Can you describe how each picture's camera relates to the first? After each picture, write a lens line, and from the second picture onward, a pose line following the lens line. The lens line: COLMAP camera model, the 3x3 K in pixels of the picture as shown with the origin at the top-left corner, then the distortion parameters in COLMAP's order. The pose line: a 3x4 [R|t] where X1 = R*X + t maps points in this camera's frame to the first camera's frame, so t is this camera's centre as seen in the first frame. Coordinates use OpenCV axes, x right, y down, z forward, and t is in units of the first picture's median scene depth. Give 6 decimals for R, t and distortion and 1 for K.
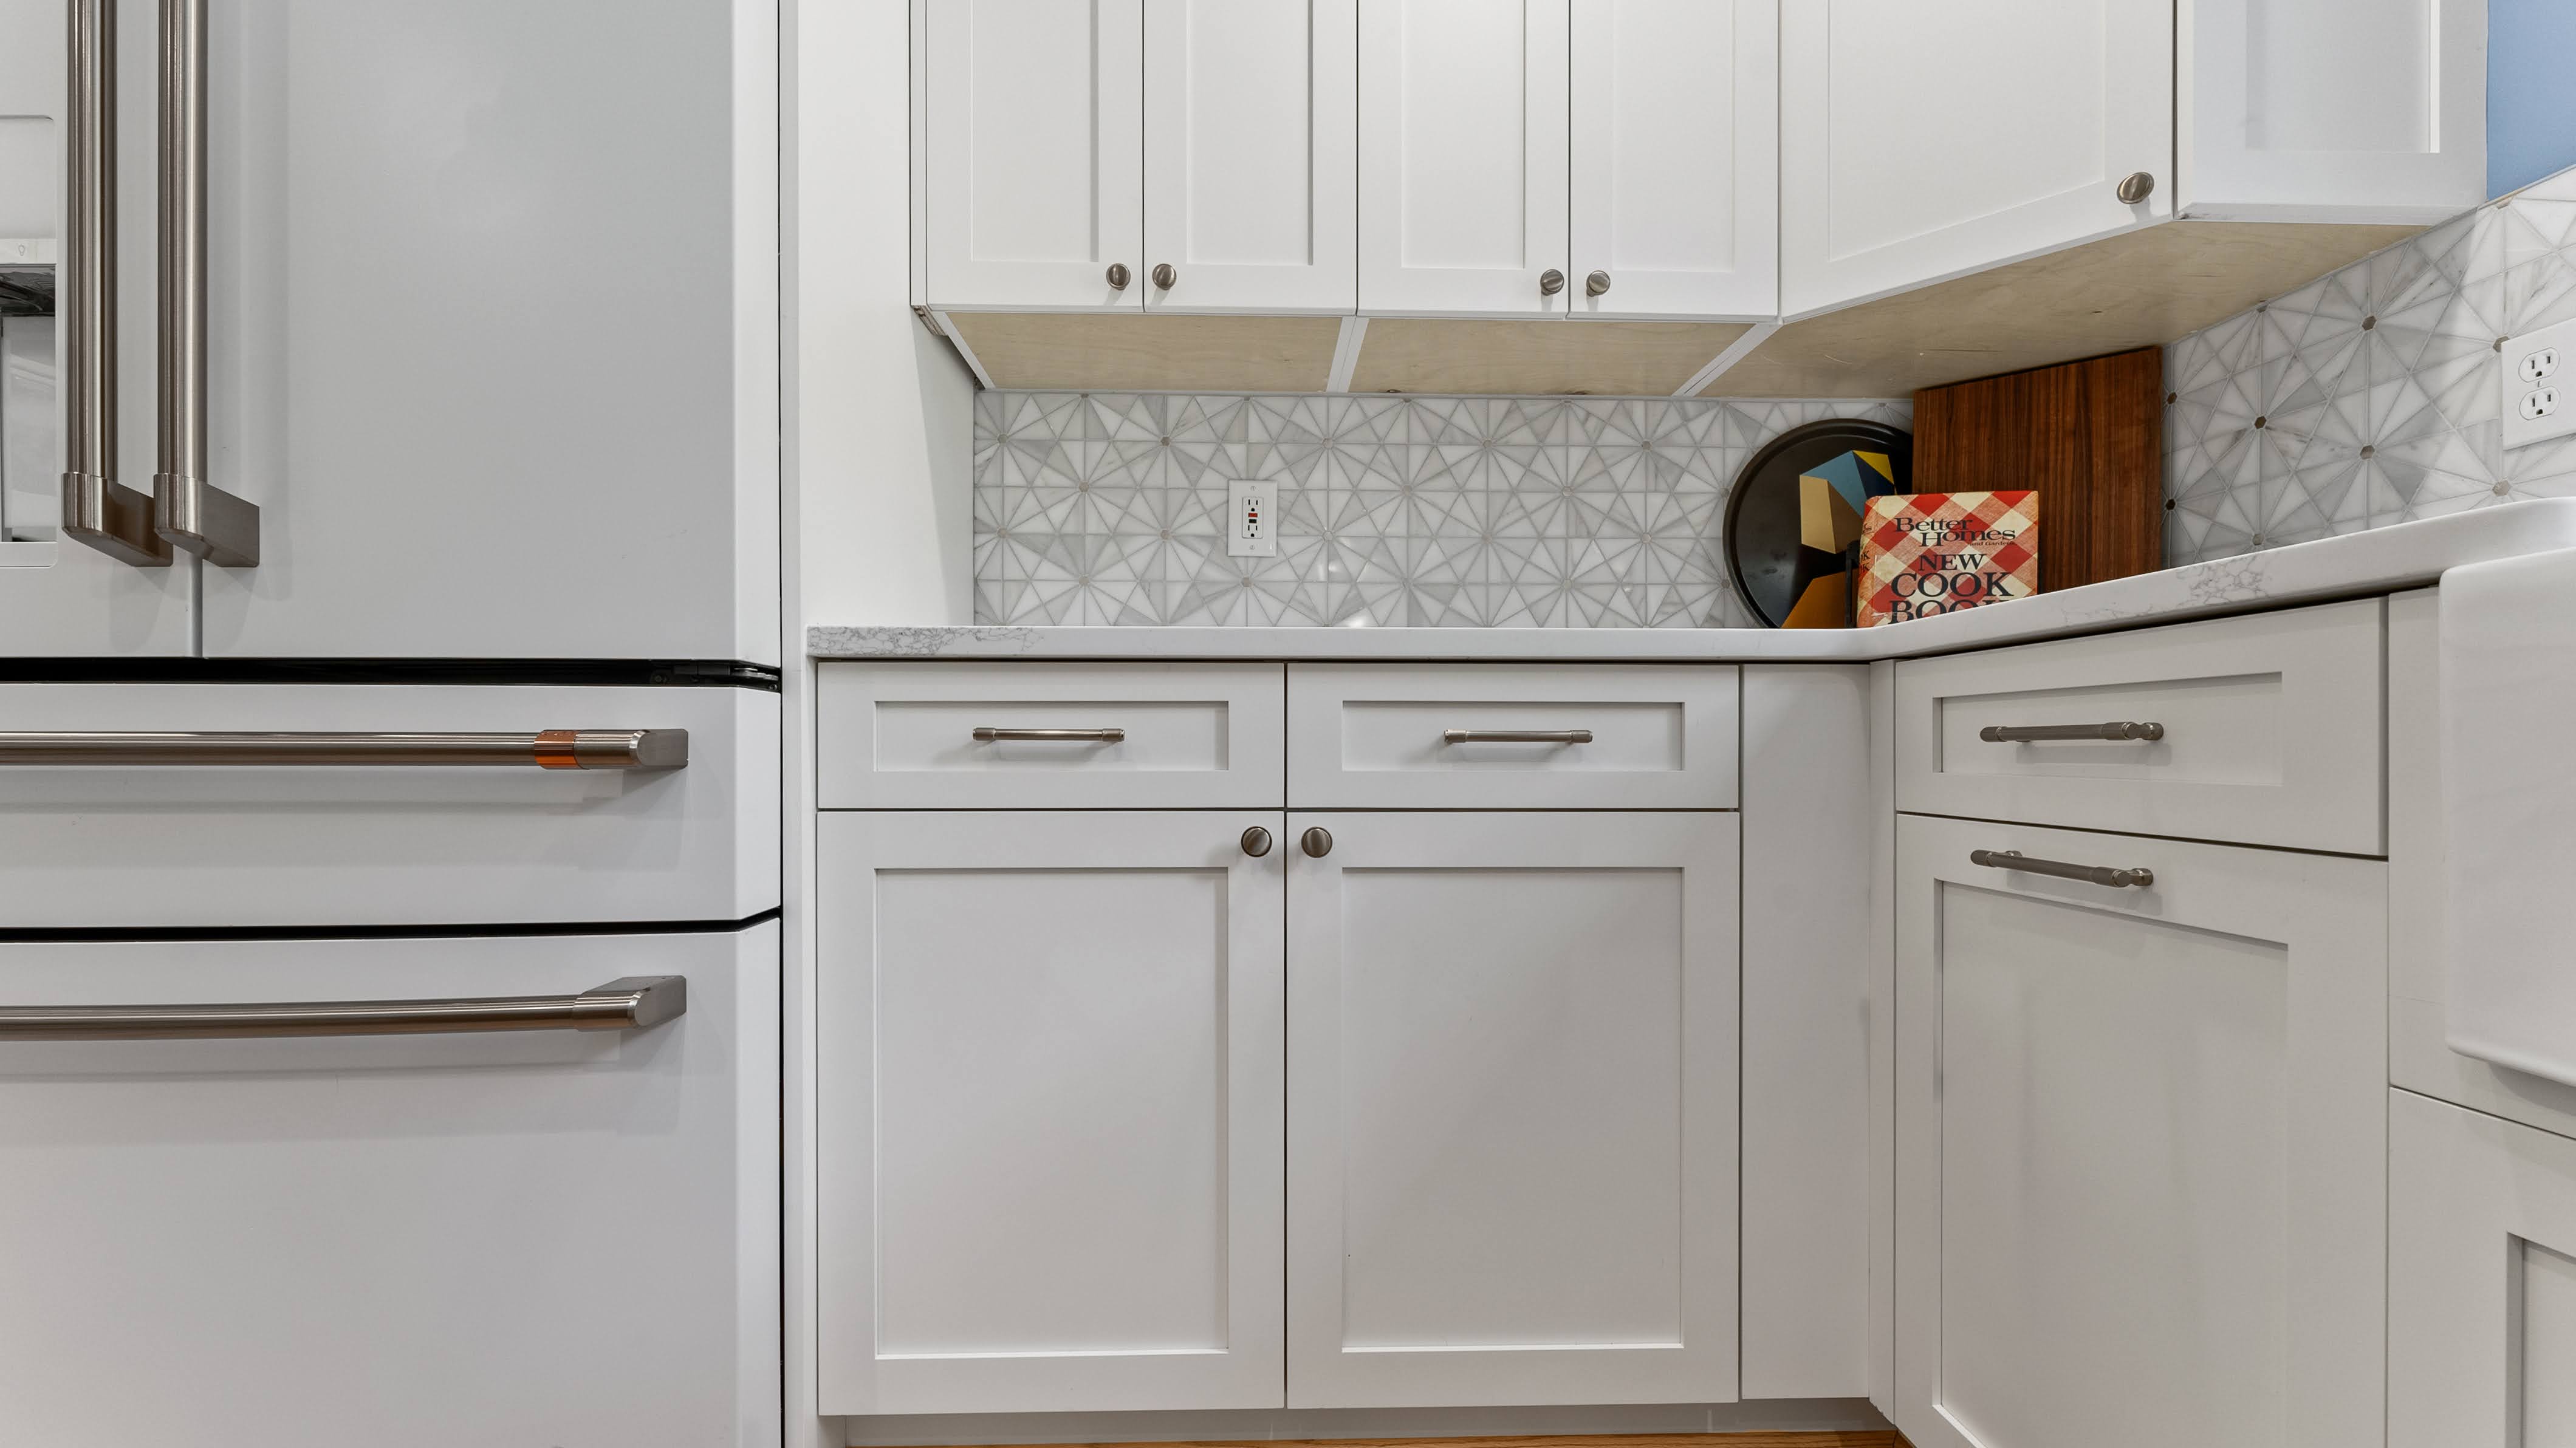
lens RADIAL K [[1082.0, 0, 1264.8], [0, 1082.0, 746.4], [0, 0, 1]] dist [0.007574, 0.000123]
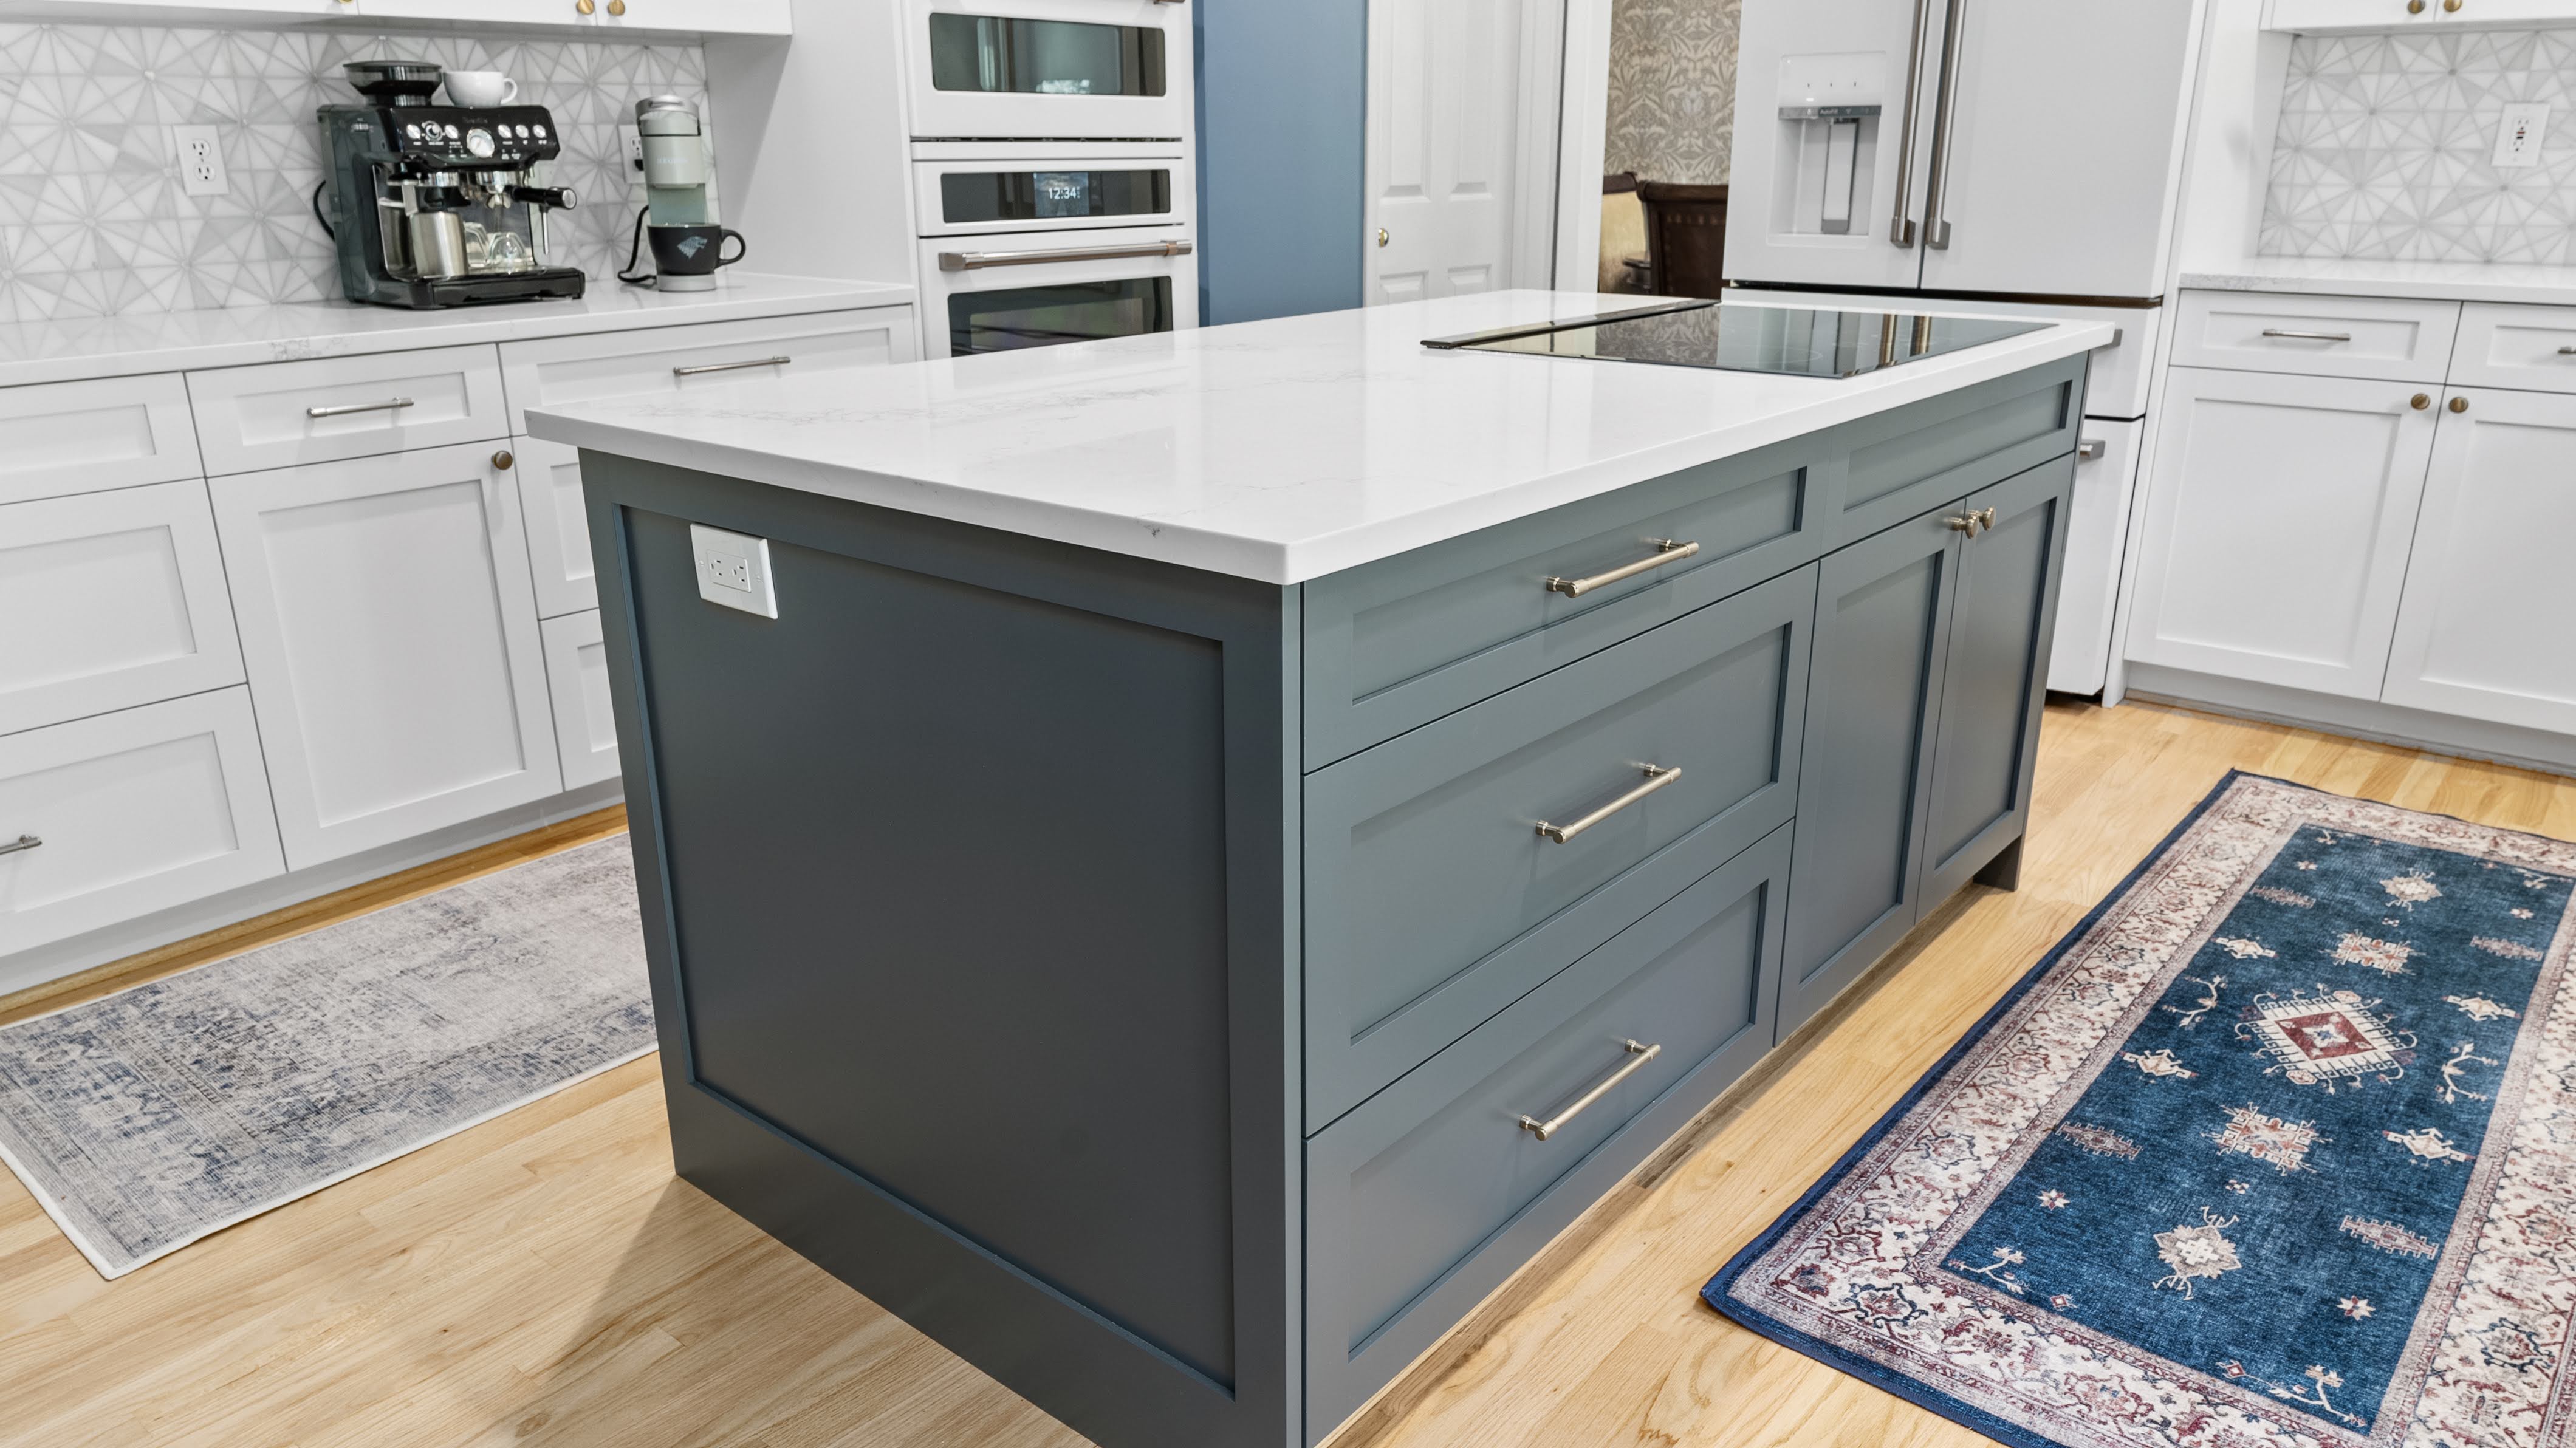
lens RADIAL K [[1754.6, 0, 1287.4], [0, 1754.6, 731.0], [0, 0, 1]] dist [0.003351, -0.001823]
pose [[0.760359, 0.207414, -0.615495, 0.301683], [0.003974, 0.946136, 0.323745, -0.223219], [0.649491, -0.248609, 0.718578, -1.584632]]
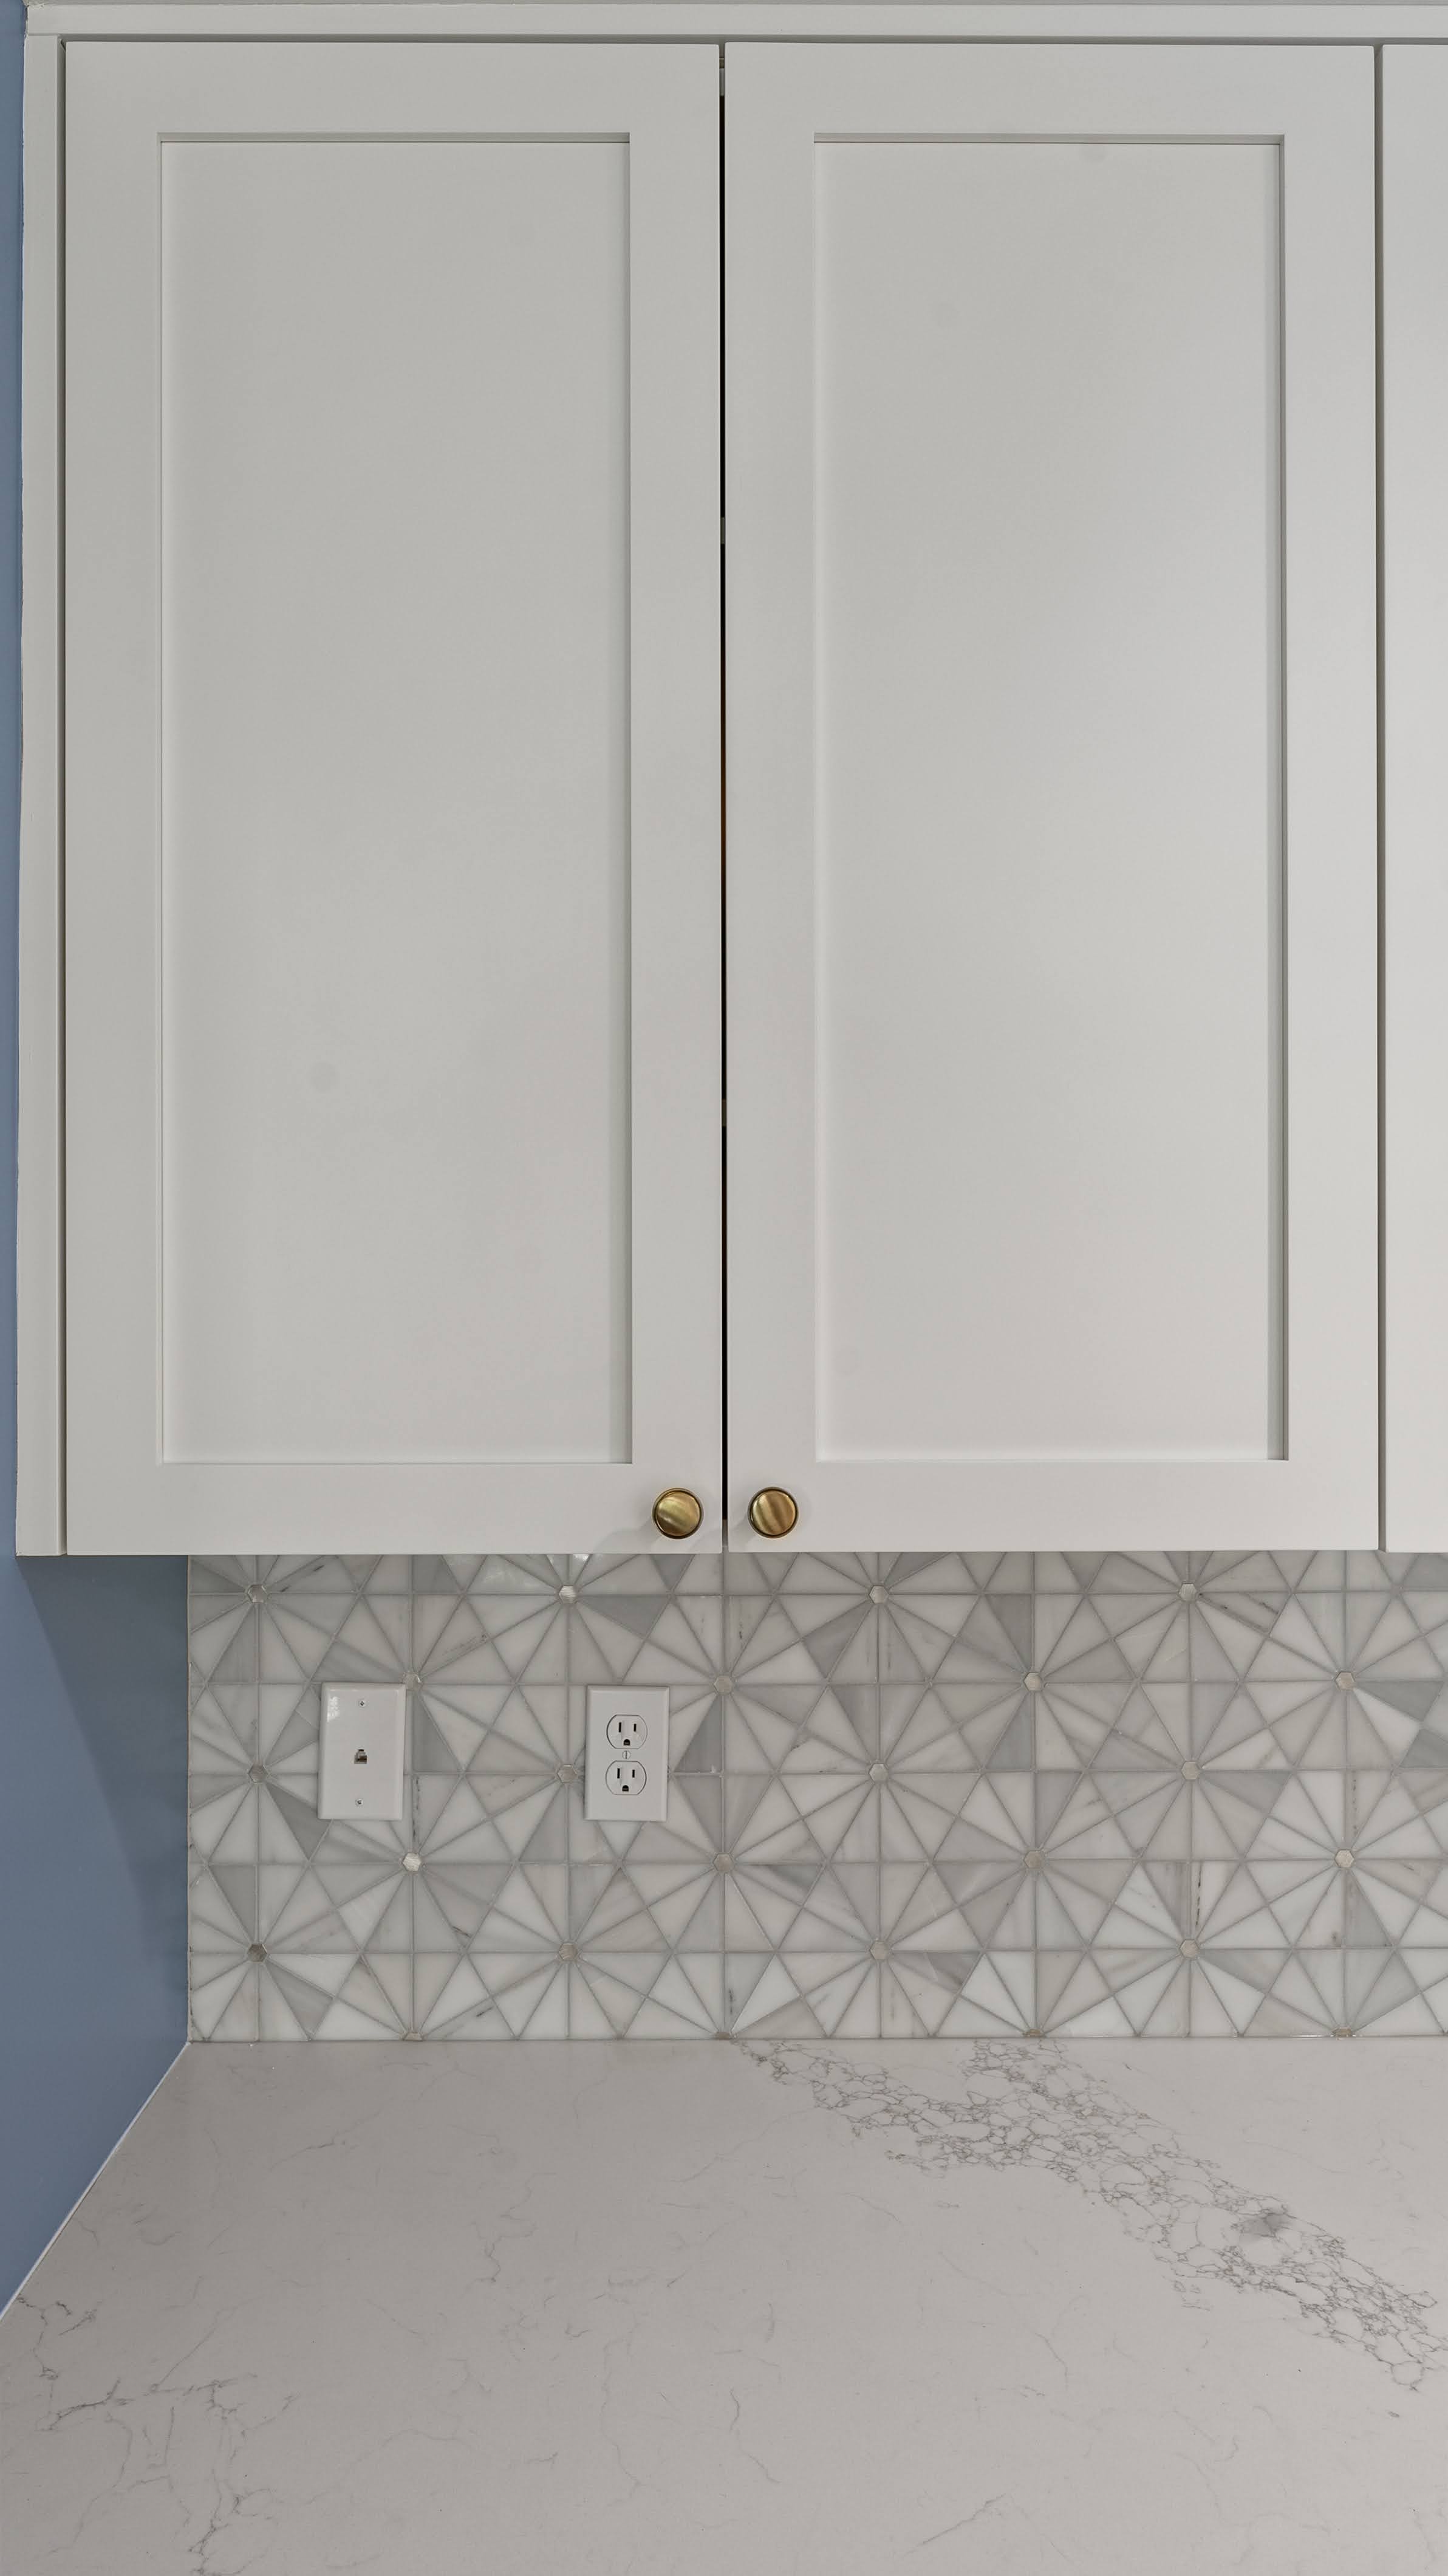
lens RADIAL K [[1554.4, 0, 724.0], [0, 1554.4, 1288.0], [0, 0, 1]] dist [-0.002494, -0.000965]
pose [[-0.009612, 0.010516, -0.999899, -0.890671], [0.001500, 0.999944, 0.010502, -0.425419], [0.999953, -0.001399, -0.009627, -1.308695]]
